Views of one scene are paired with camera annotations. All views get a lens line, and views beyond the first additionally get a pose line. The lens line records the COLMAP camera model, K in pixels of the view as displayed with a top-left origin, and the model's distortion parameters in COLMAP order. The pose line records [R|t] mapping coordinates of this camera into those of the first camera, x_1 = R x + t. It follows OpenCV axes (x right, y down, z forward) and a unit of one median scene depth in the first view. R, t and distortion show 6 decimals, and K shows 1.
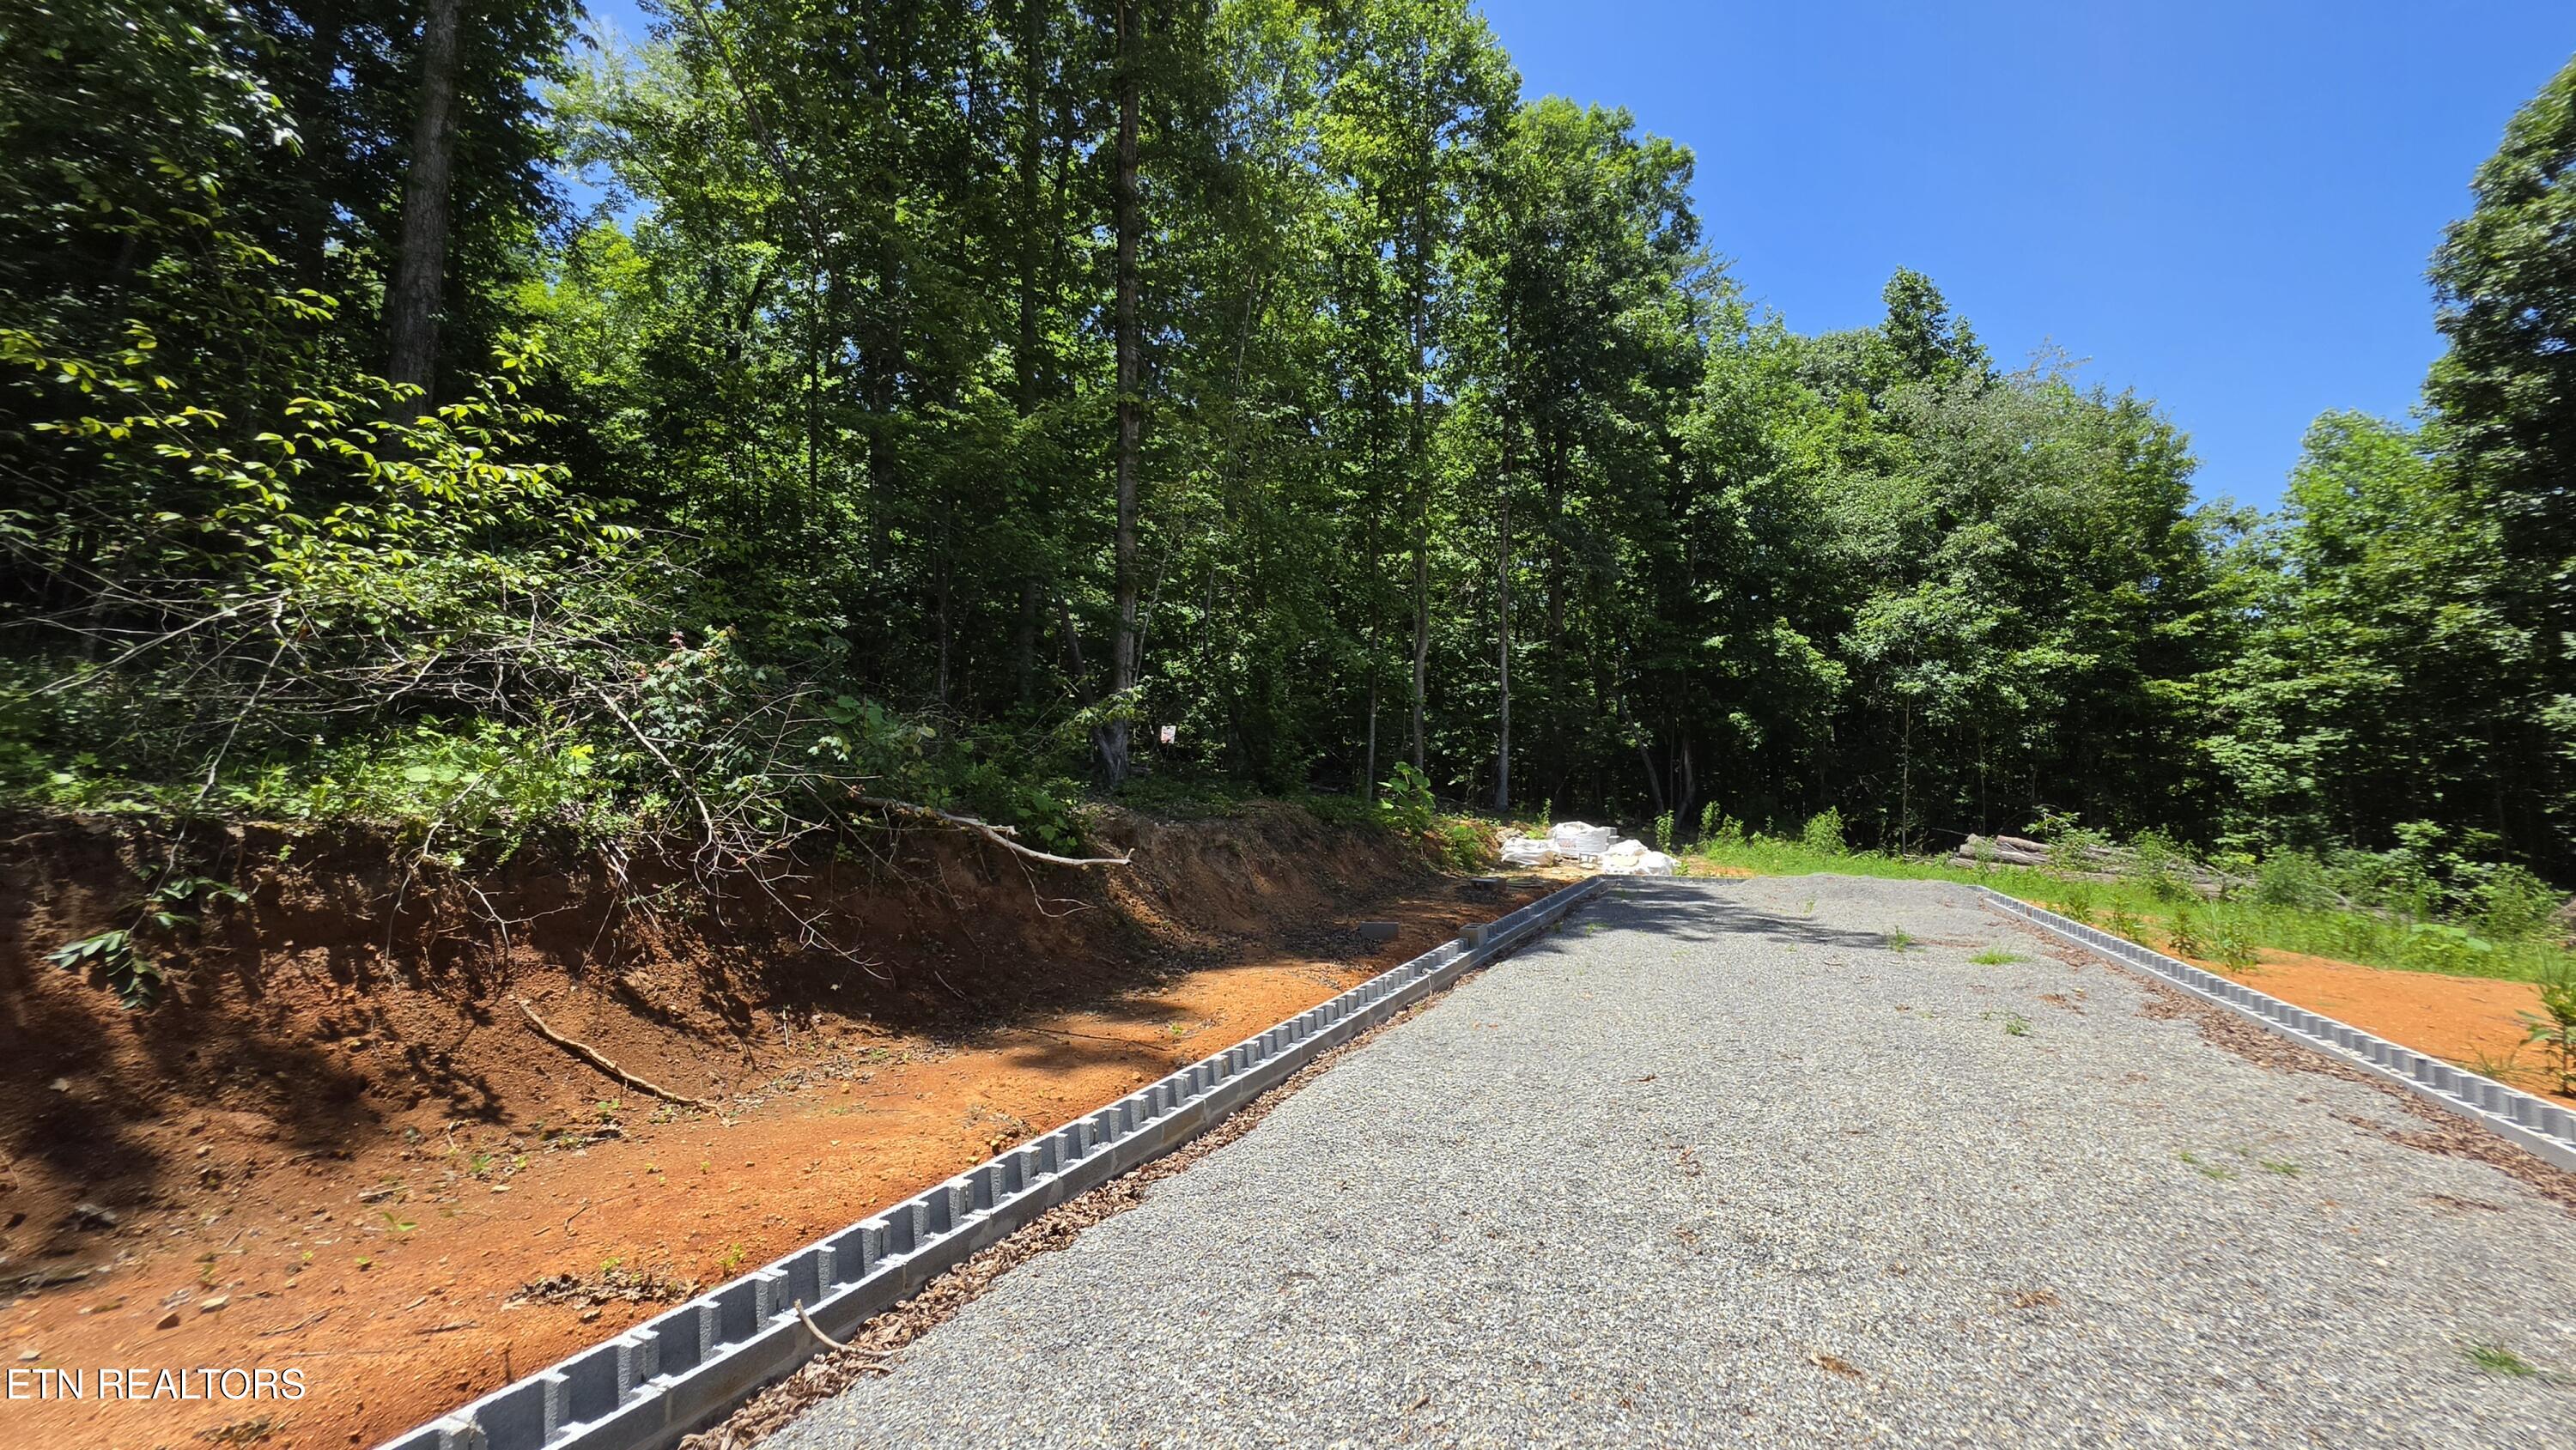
lens RADIAL K [[1032.8, 0, 1294.5], [0, 1032.8, 725.3], [0, 0, 1]] dist [-0.004135, 0.000625]
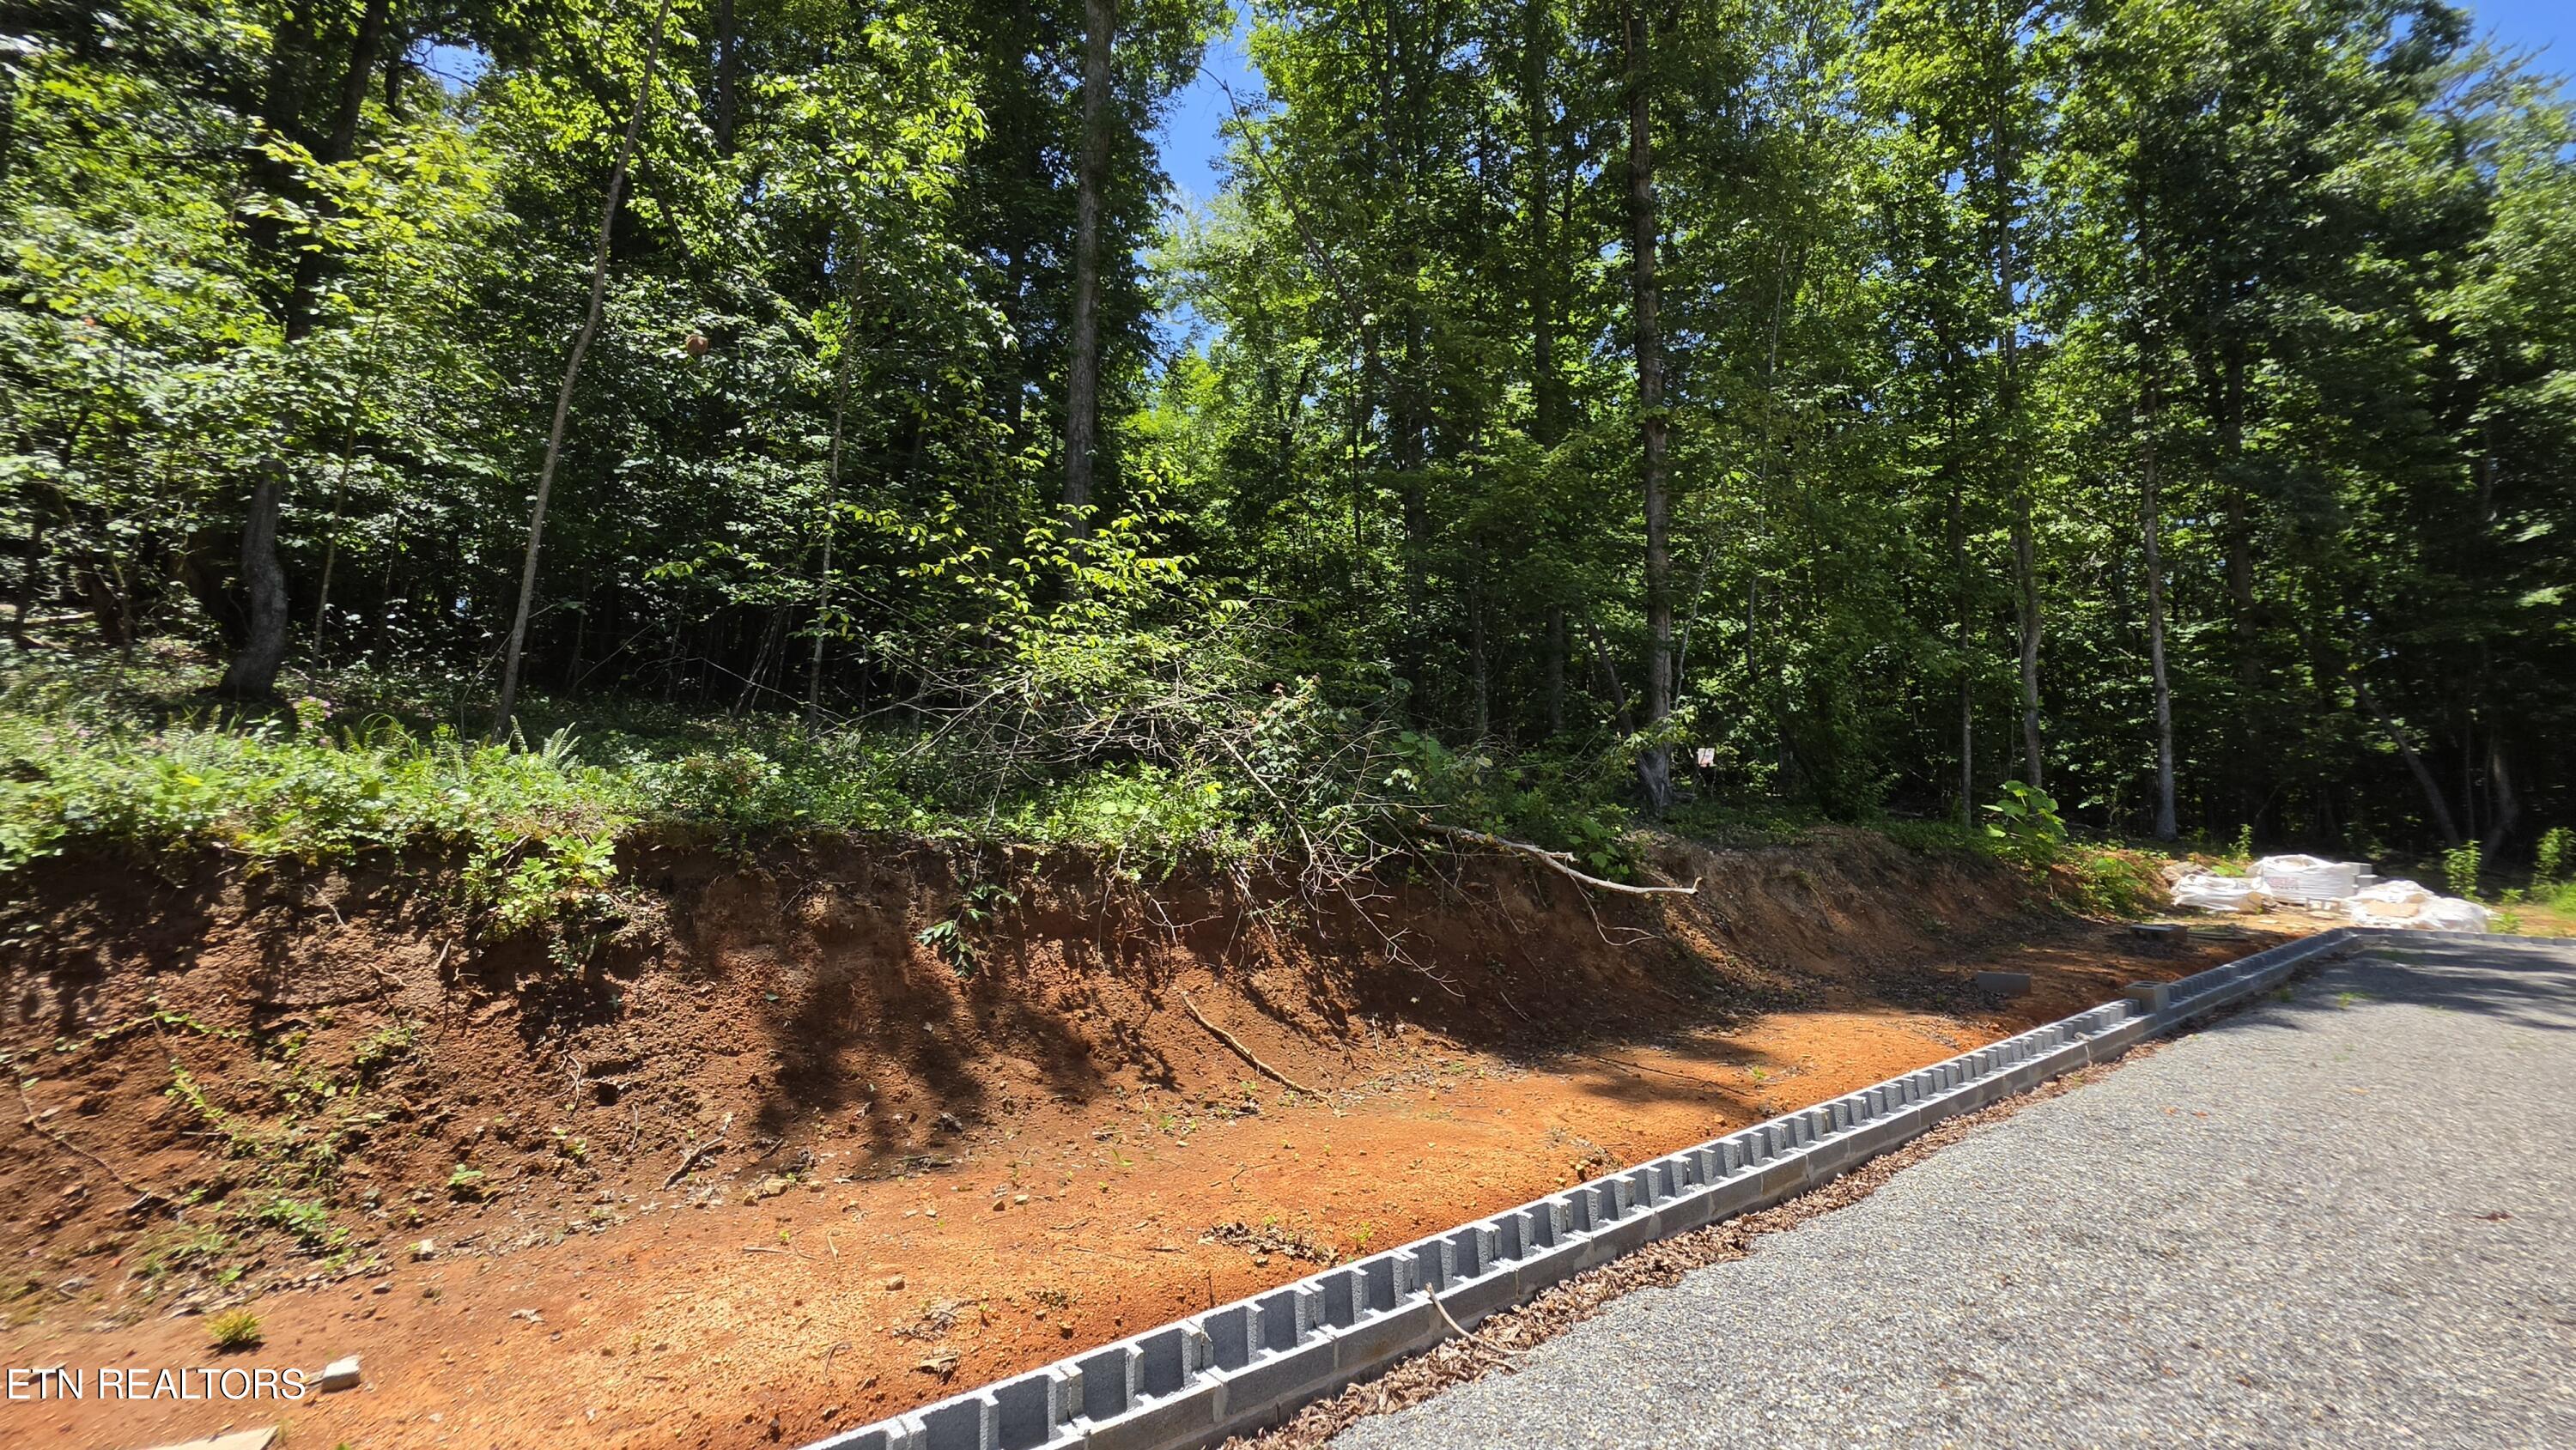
lens RADIAL K [[1032.8, 0, 1297.7], [0, 1032.8, 727.4], [0, 0, 1]] dist [-0.004135, 0.000625]
pose [[0.879293, -0.048244, -0.473831, -0.006494], [0.036407, 0.998754, -0.034130, 0.000012], [0.474887, 0.012759, 0.879954, -0.004272]]
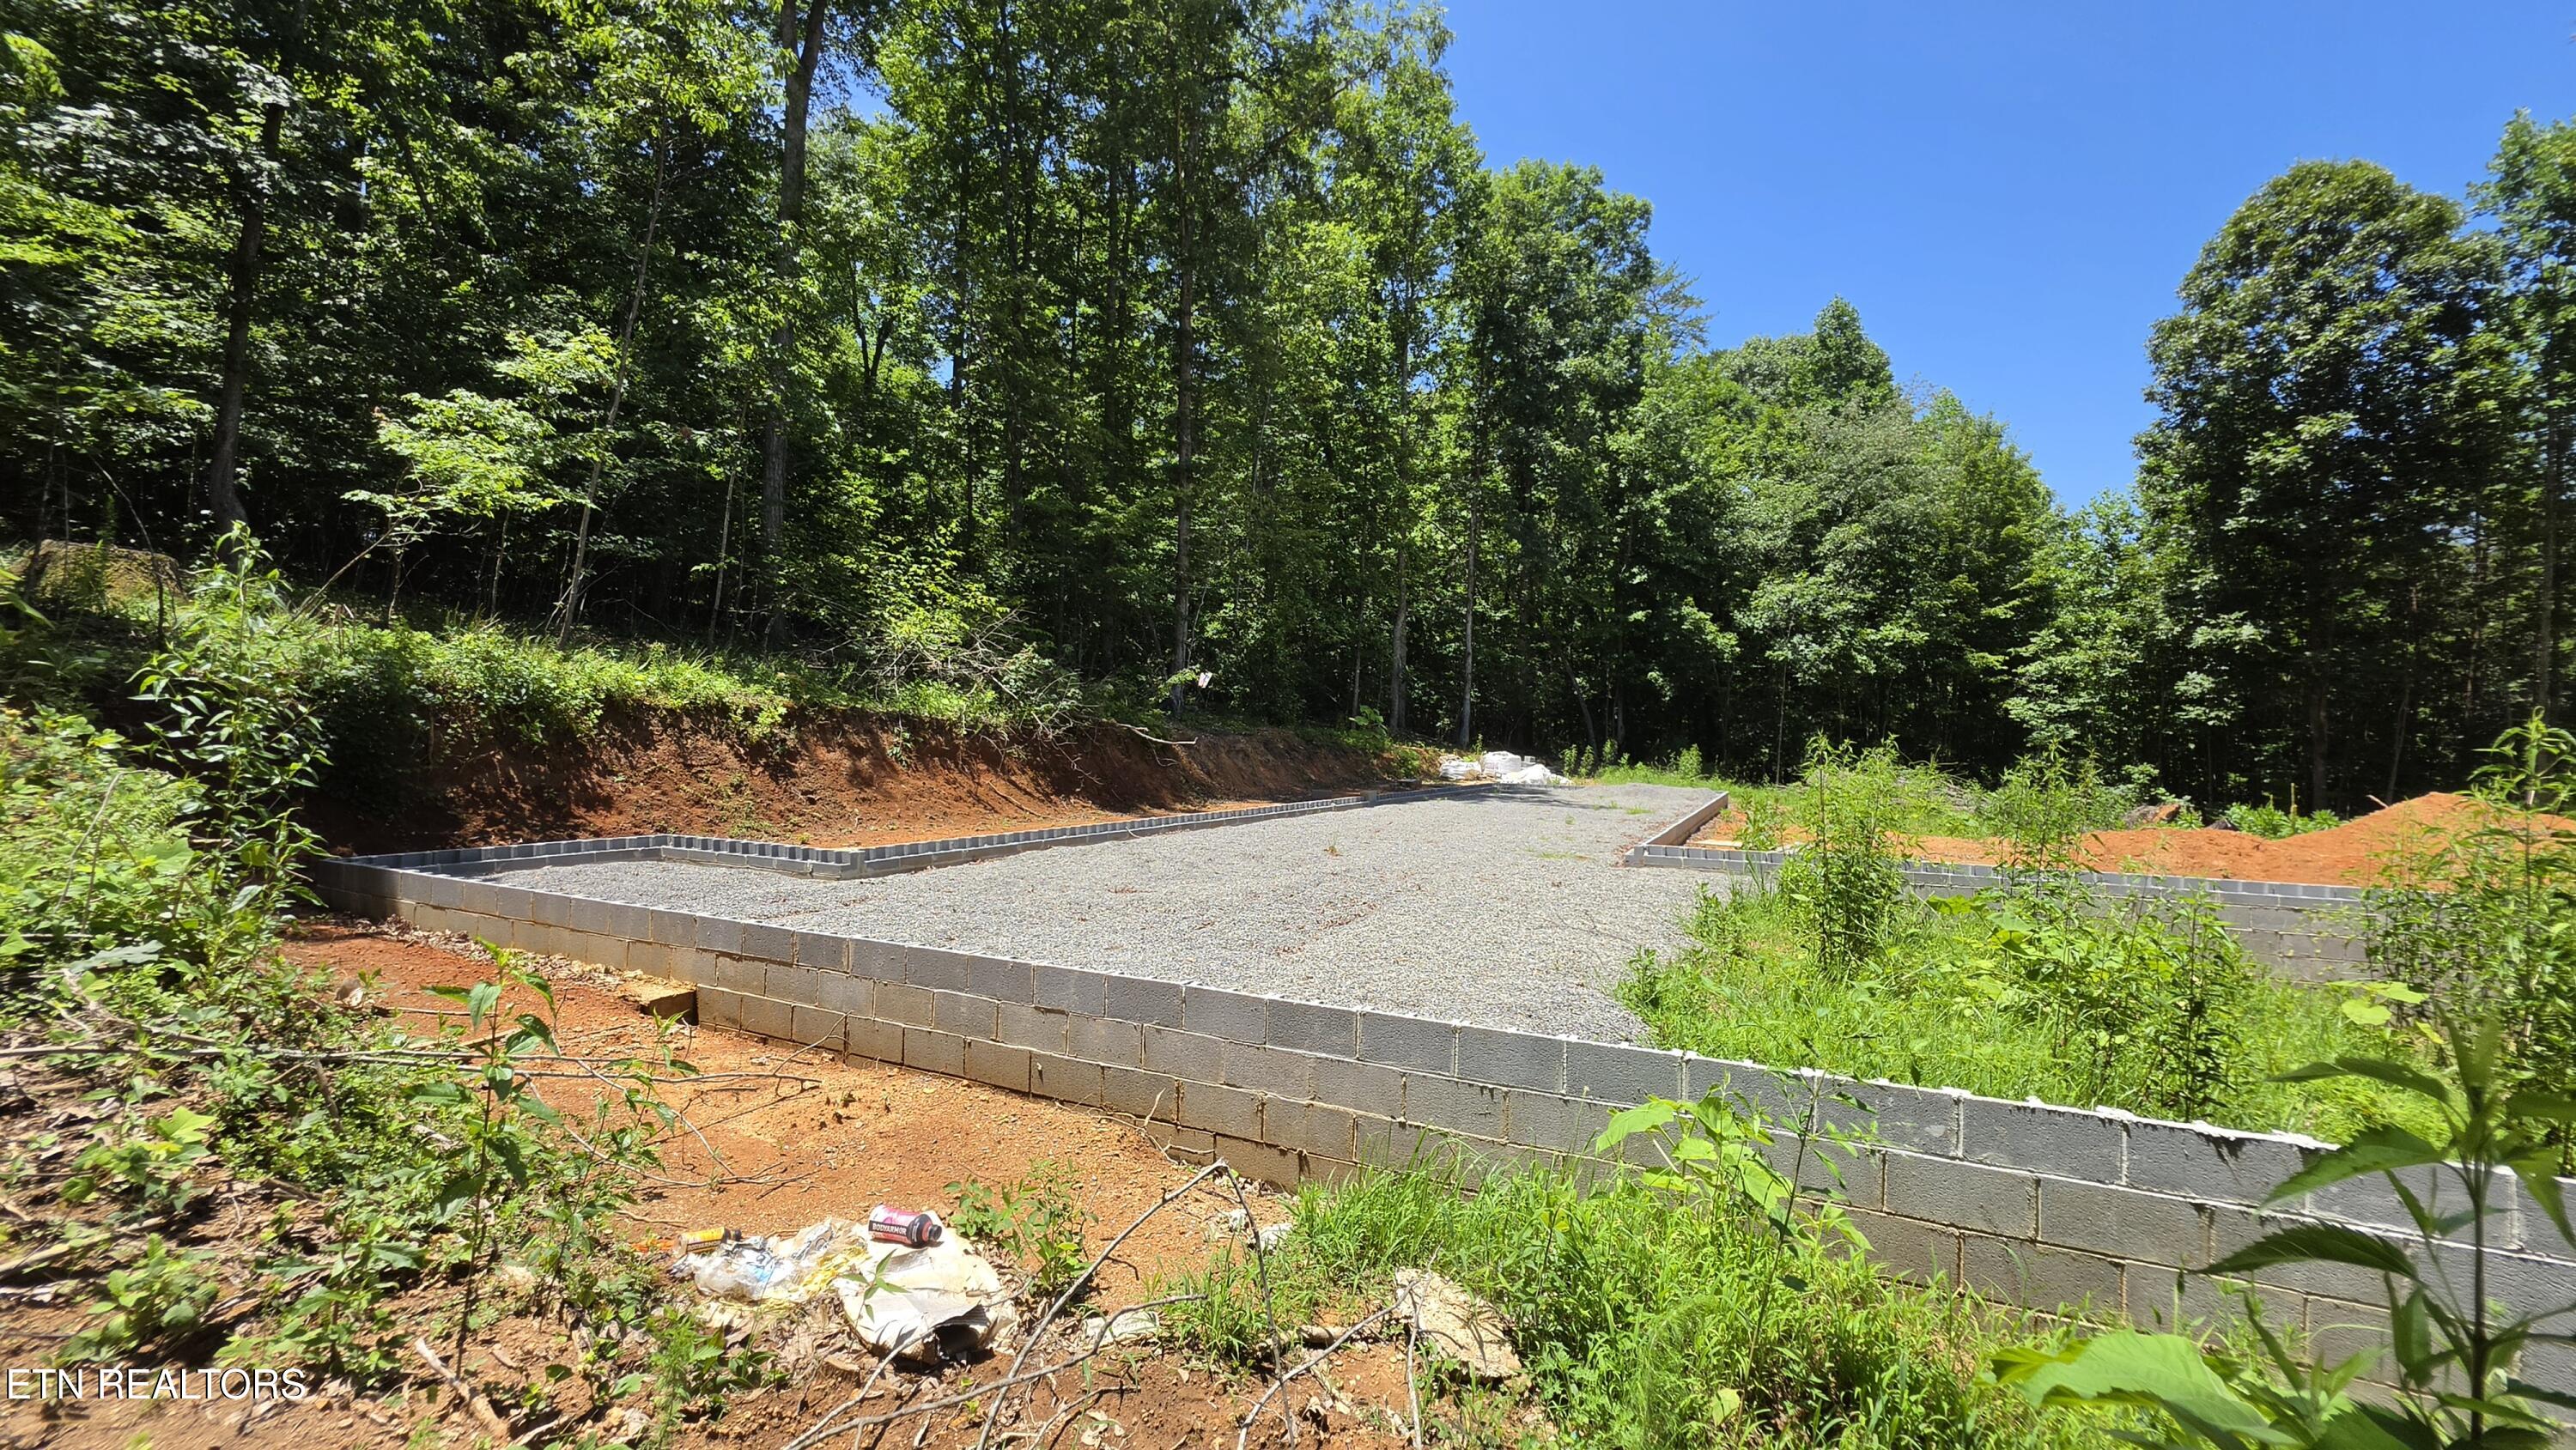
lens RADIAL K [[1032.8, 0, 1292.9], [0, 1032.8, 722.4], [0, 0, 1]] dist [-0.004135, 0.000625]
pose [[0.999253, 0.019051, -0.033612, 0.039420], [-0.017267, 0.998466, 0.052603, -0.012387], [0.034562, -0.051983, 0.998050, -0.375497]]
